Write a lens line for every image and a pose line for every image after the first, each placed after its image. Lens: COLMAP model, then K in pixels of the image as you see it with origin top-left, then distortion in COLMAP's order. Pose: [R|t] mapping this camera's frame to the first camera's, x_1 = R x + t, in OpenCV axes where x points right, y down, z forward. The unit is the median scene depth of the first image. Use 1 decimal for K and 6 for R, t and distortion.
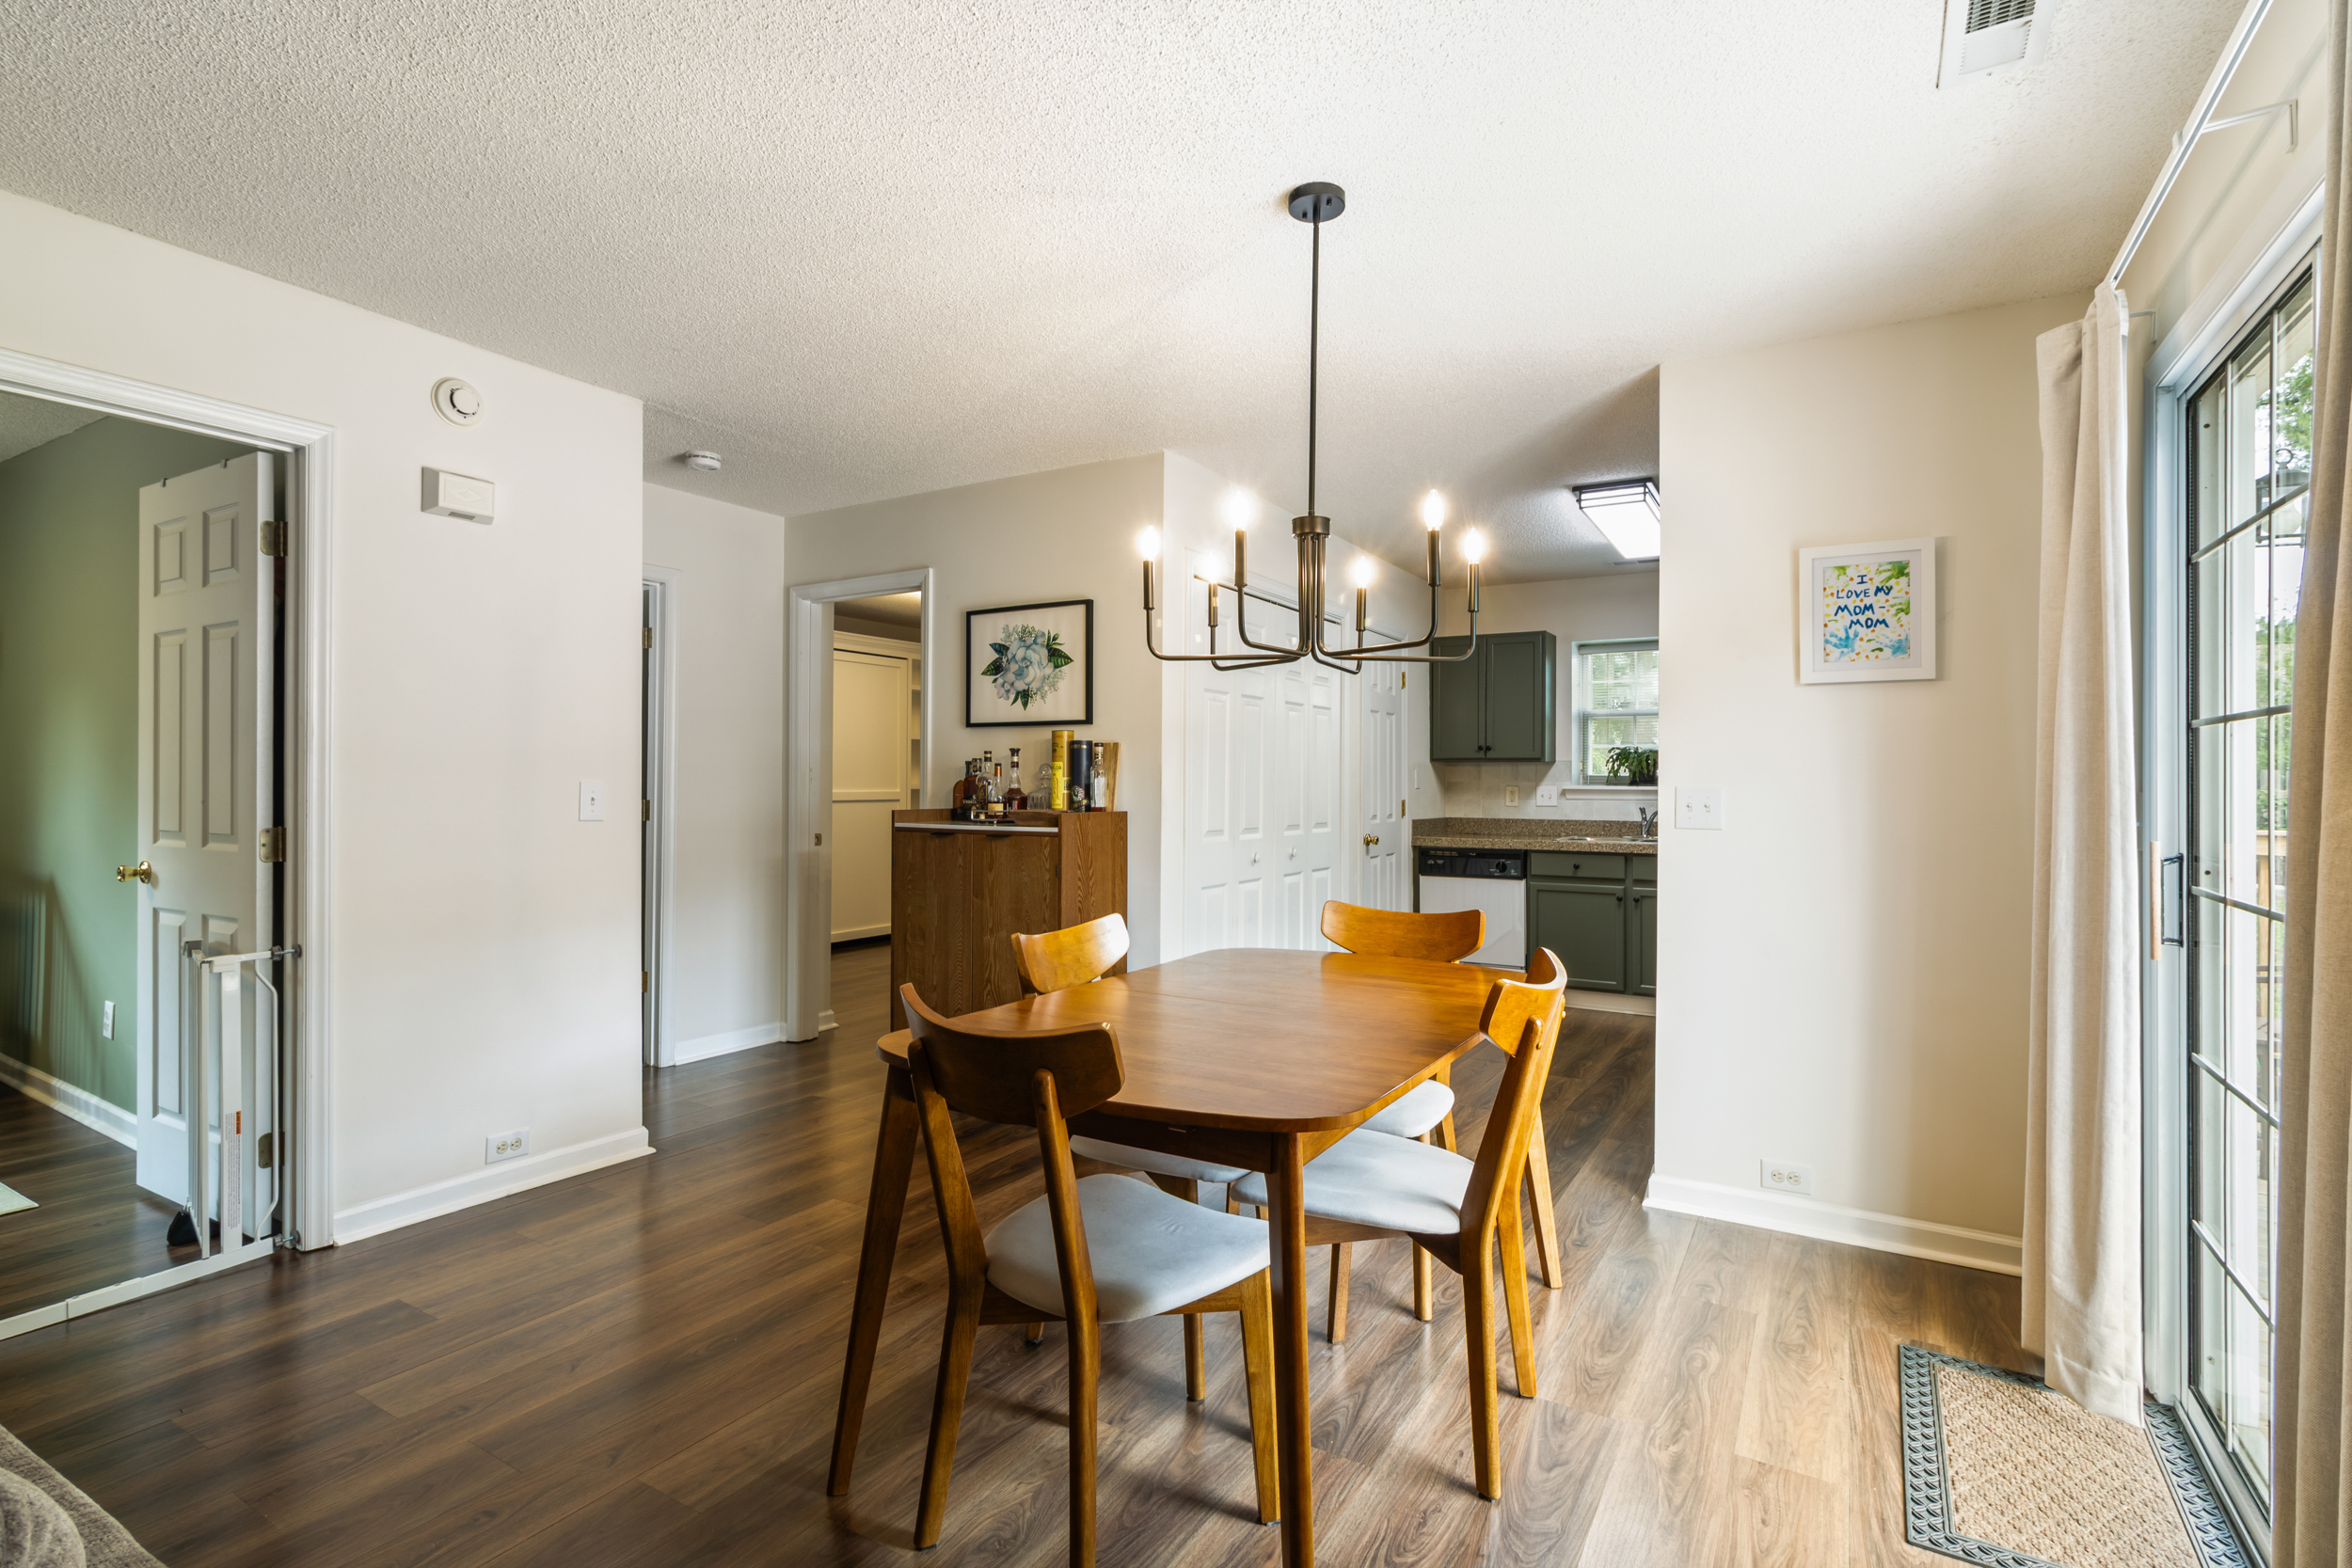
lens RADIAL K [[1102.8, 0, 1180.8], [0, 1102.8, 775.1], [0, 0, 1]] dist [-0.000456, -0.000029]
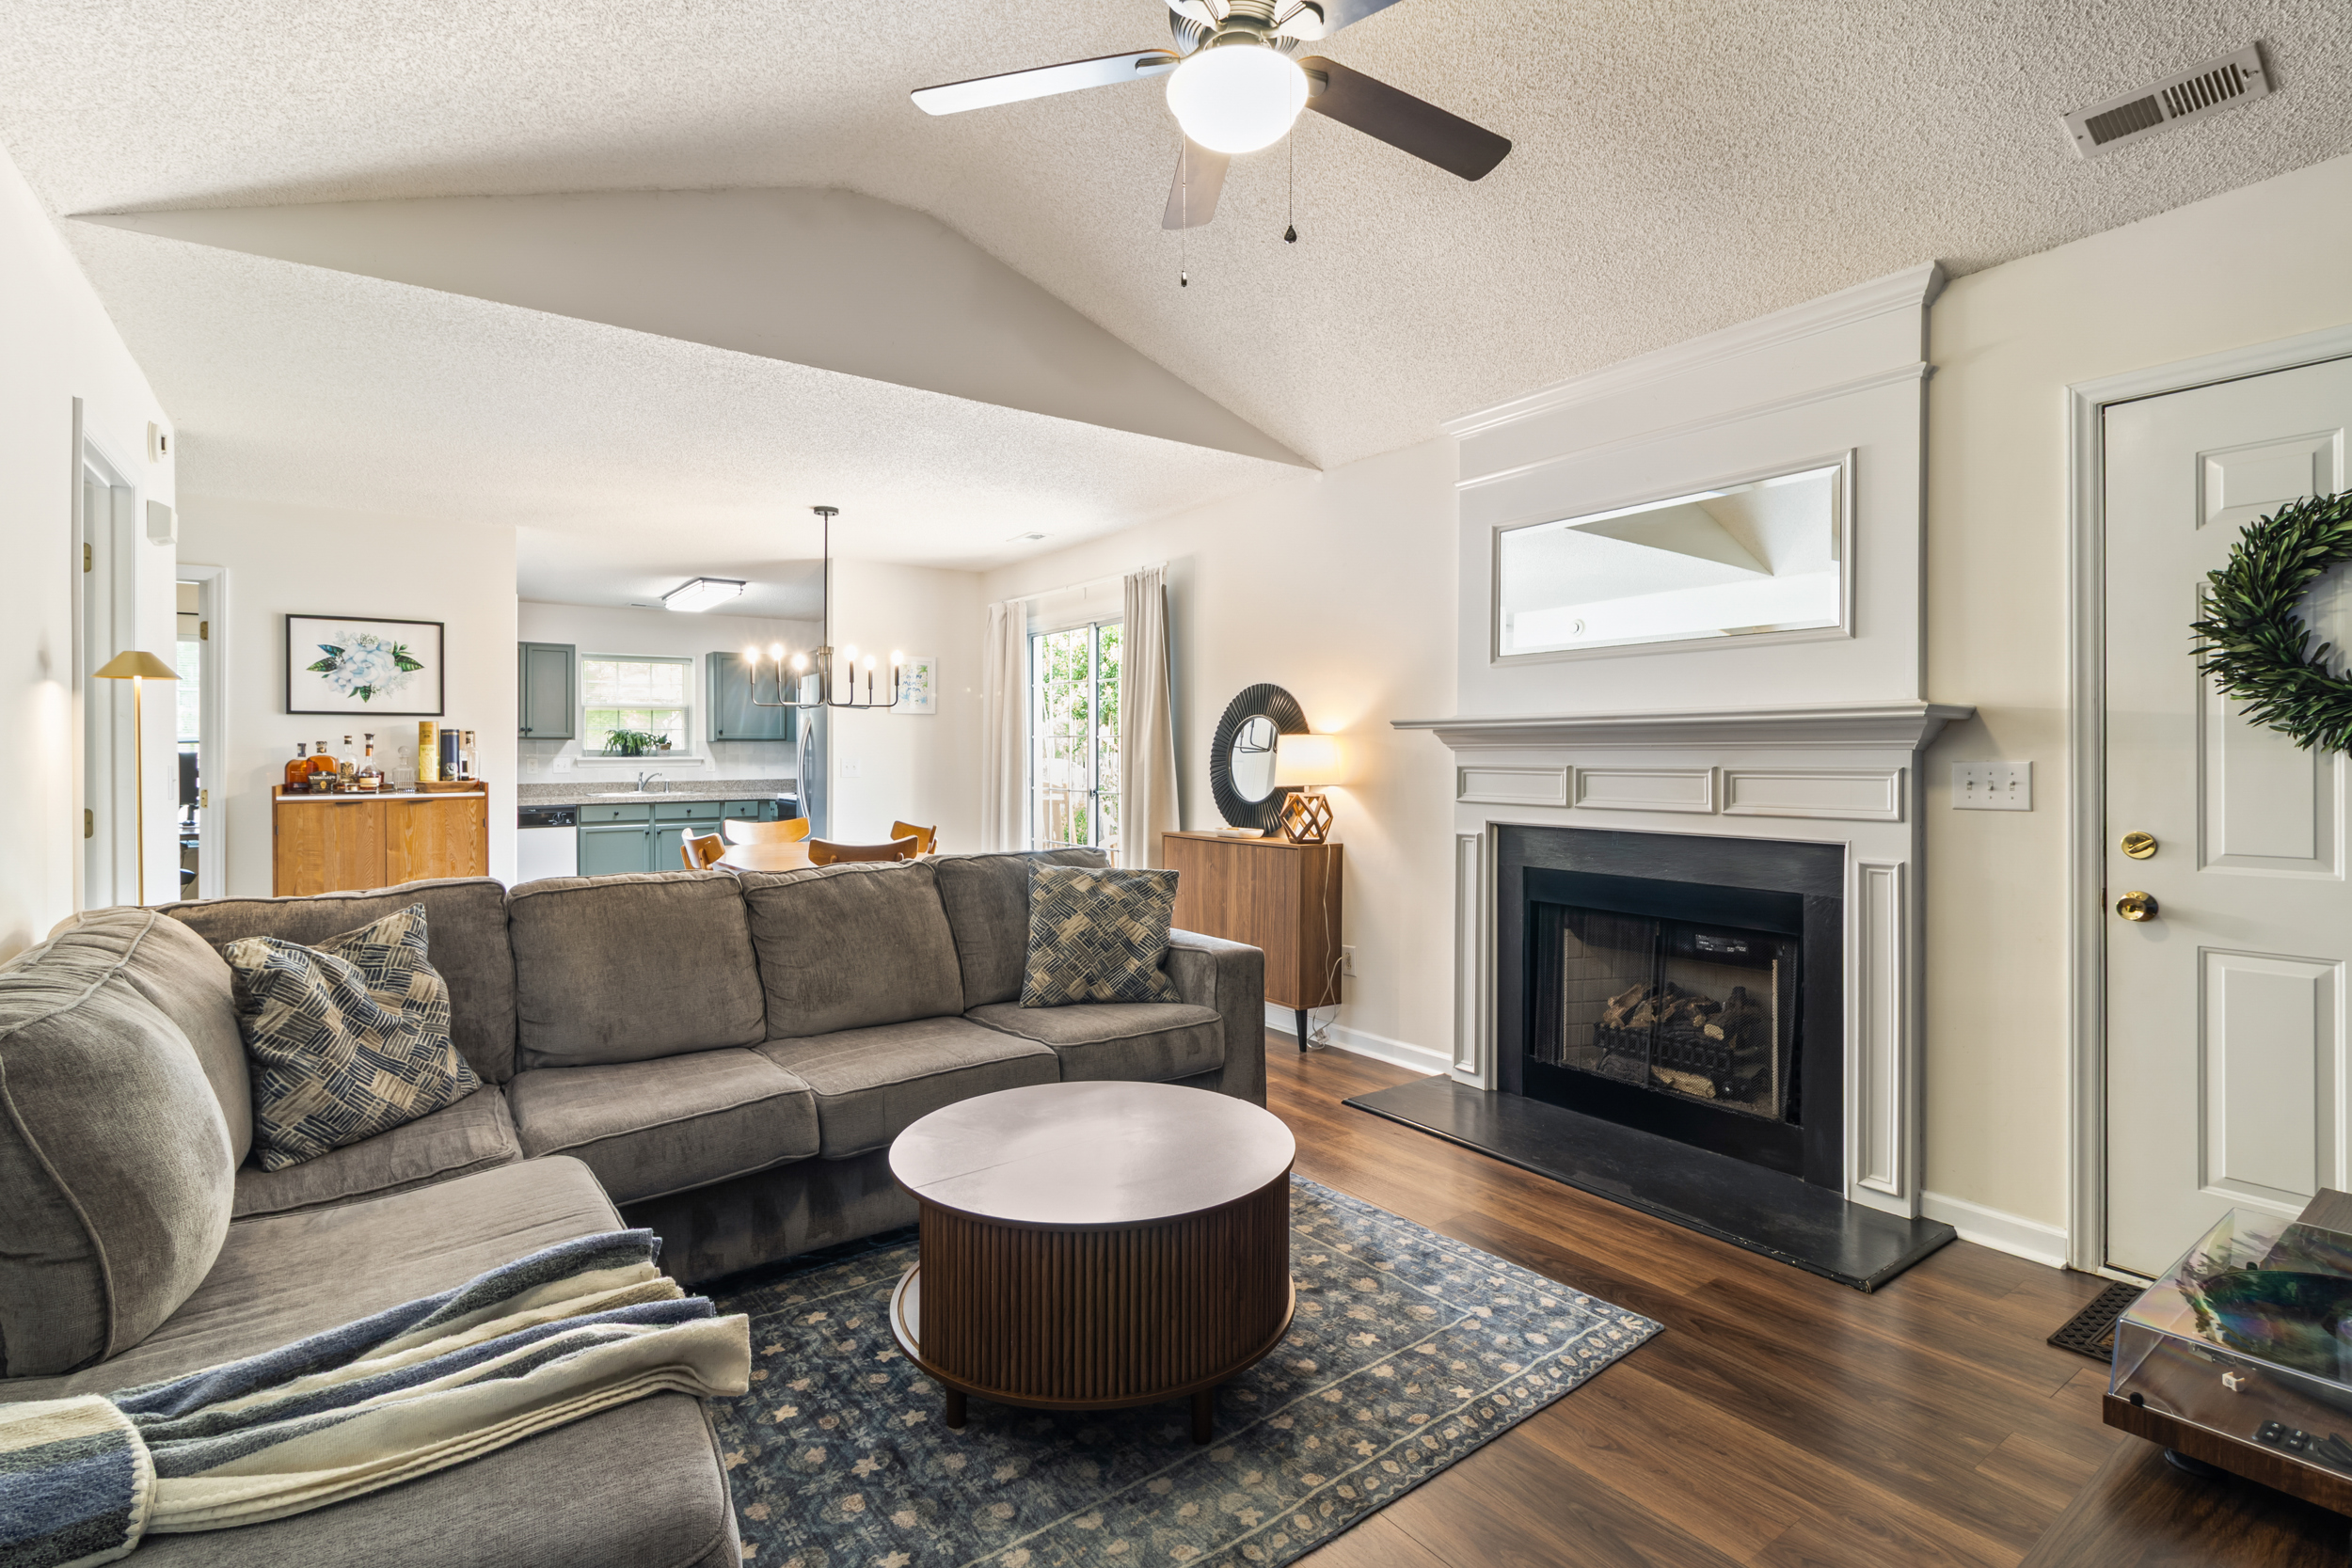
lens RADIAL K [[1102.8, 0, 1180.6], [0, 1102.8, 763.5], [0, 0, 1]] dist [-0.000456, -0.000029]
pose [[0.390759, -0.017702, 0.920323, -0.922723], [-0.000594, 0.999810, 0.019483, -0.015001], [-0.920493, -0.008160, 0.390675, -0.326840]]
